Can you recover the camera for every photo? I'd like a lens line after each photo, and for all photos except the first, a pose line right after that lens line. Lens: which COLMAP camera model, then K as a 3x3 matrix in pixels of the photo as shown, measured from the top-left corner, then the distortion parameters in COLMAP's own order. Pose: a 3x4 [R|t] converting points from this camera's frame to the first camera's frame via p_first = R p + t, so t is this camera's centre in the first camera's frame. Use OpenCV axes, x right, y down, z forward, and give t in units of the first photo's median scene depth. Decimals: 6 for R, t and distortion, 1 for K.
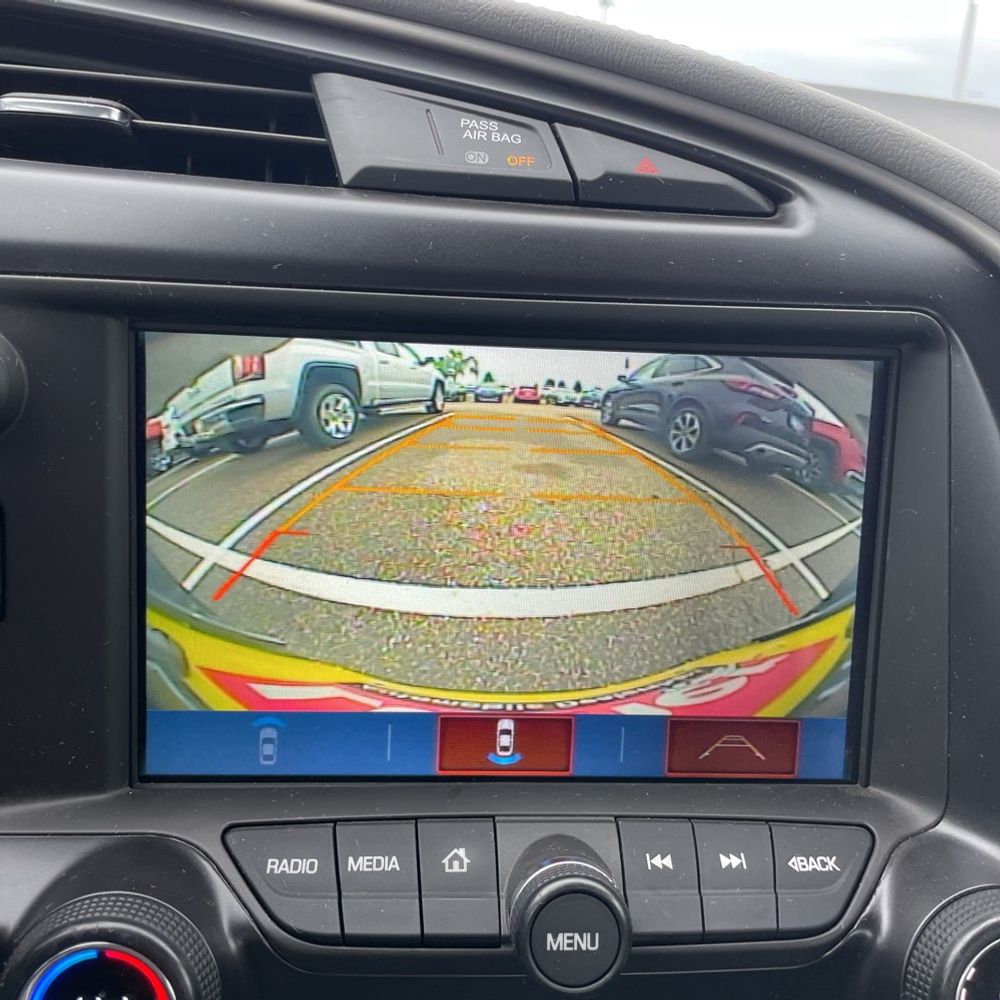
lens RADIAL K [[1057.6, 0, 513.2], [0, 1057.6, 501.2], [0, 0, 1]] dist [0.005657, -0.019554]
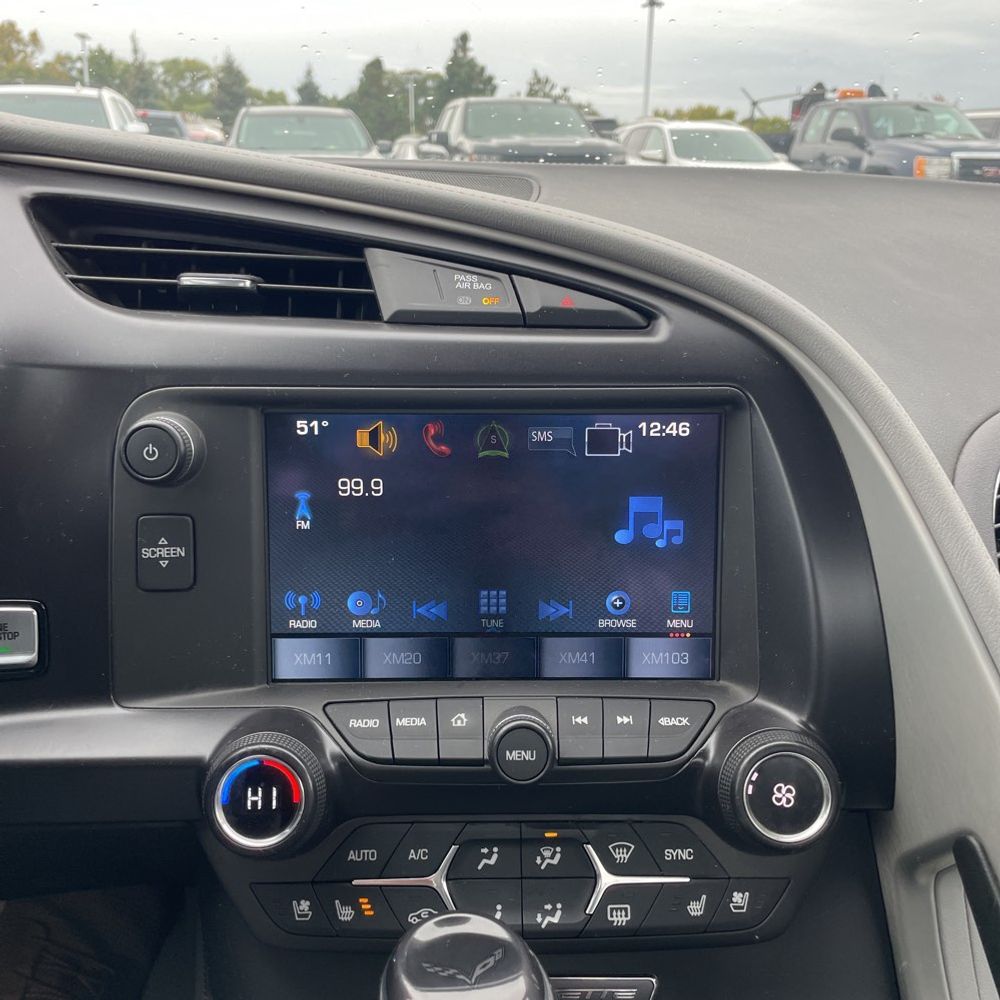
lens RADIAL K [[1007.0, 0, 504.1], [0, 1007.0, 497.4], [0, 0, 1]] dist [0.092575, -0.132306]
pose [[0.997690, -0.026706, -0.062460, 0.126853], [0.026500, 0.999640, -0.004119, -0.010066], [0.062547, 0.002455, 0.998039, -0.610702]]
